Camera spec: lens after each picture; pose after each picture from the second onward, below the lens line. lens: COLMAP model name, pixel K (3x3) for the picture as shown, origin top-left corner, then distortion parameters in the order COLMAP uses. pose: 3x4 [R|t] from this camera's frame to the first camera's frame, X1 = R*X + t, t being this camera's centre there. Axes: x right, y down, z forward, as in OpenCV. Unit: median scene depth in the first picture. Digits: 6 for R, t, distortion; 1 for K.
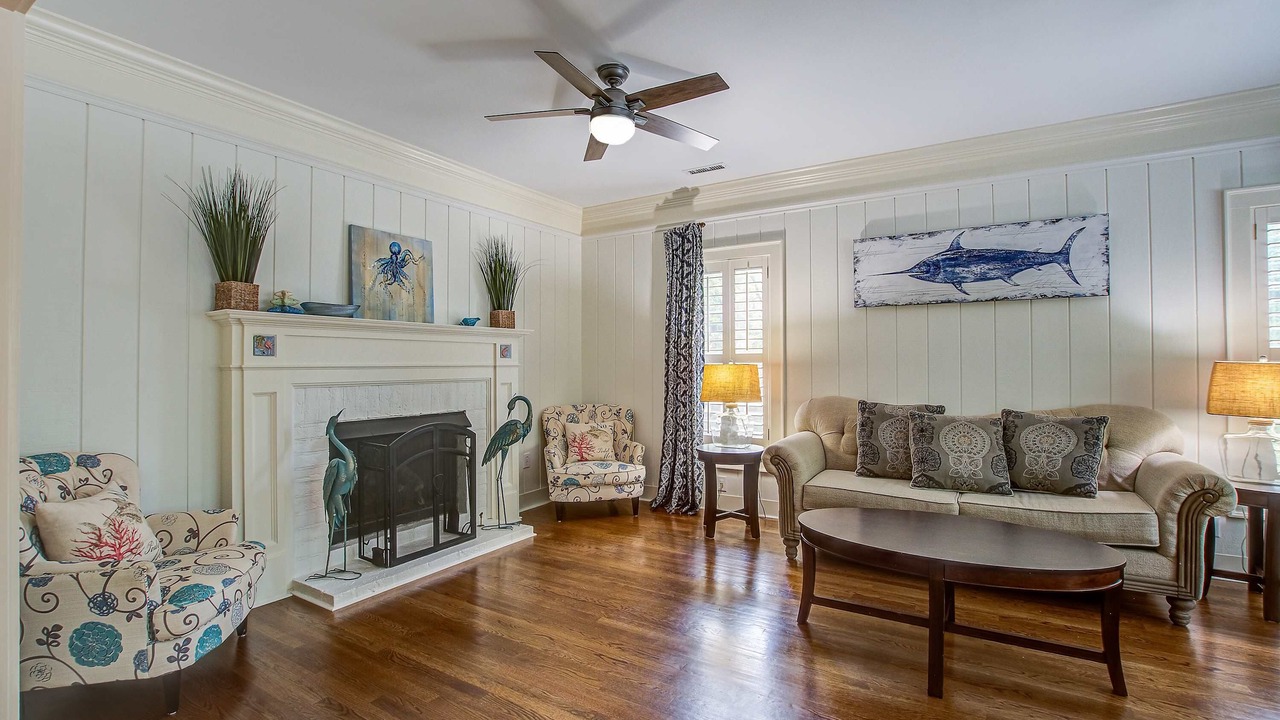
lens RADIAL K [[591.0, 0, 640.0], [0, 591.0, 360.0], [0, 0, 1]] dist [-0.000773, 0.000271]
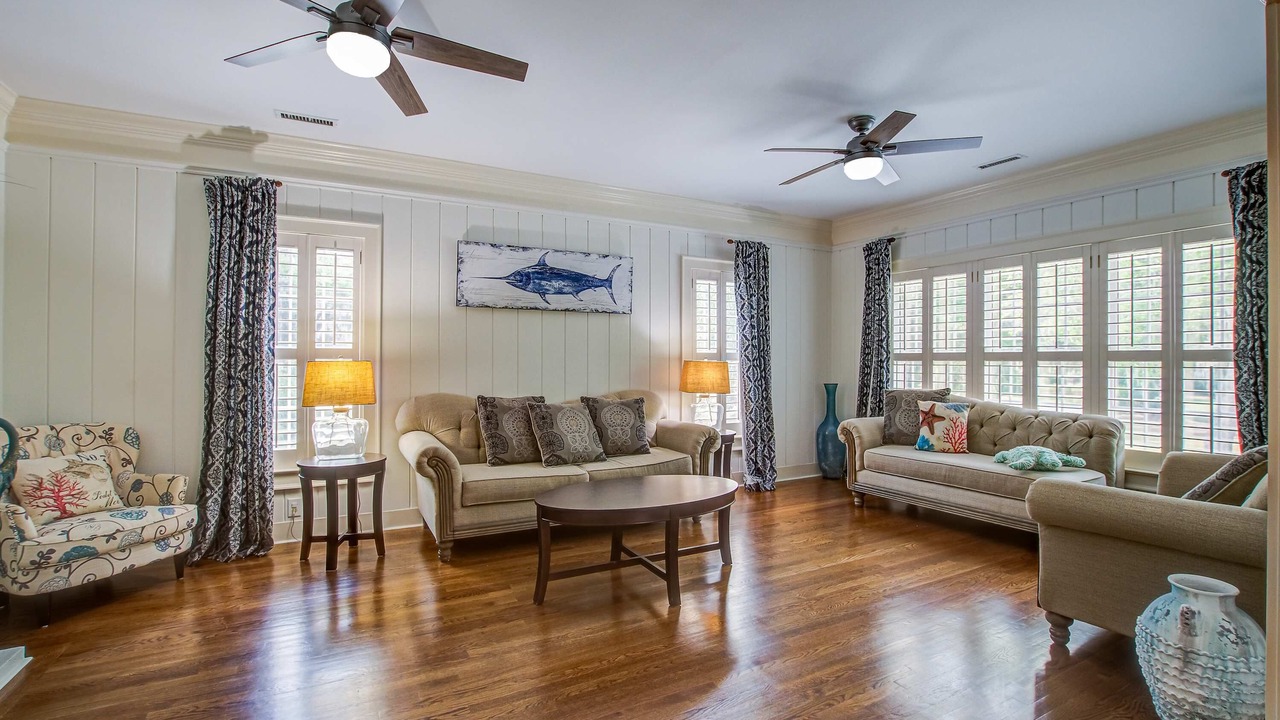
lens RADIAL K [[591.0, 0, 640.0], [0, 591.0, 360.0], [0, 0, 1]] dist [-0.000773, 0.000271]
pose [[0.509493, 0.006277, 0.860452, -0.350705], [-0.007761, 0.999966, -0.002700, 0.005238], [-0.860440, -0.005302, 0.509524, 0.196458]]
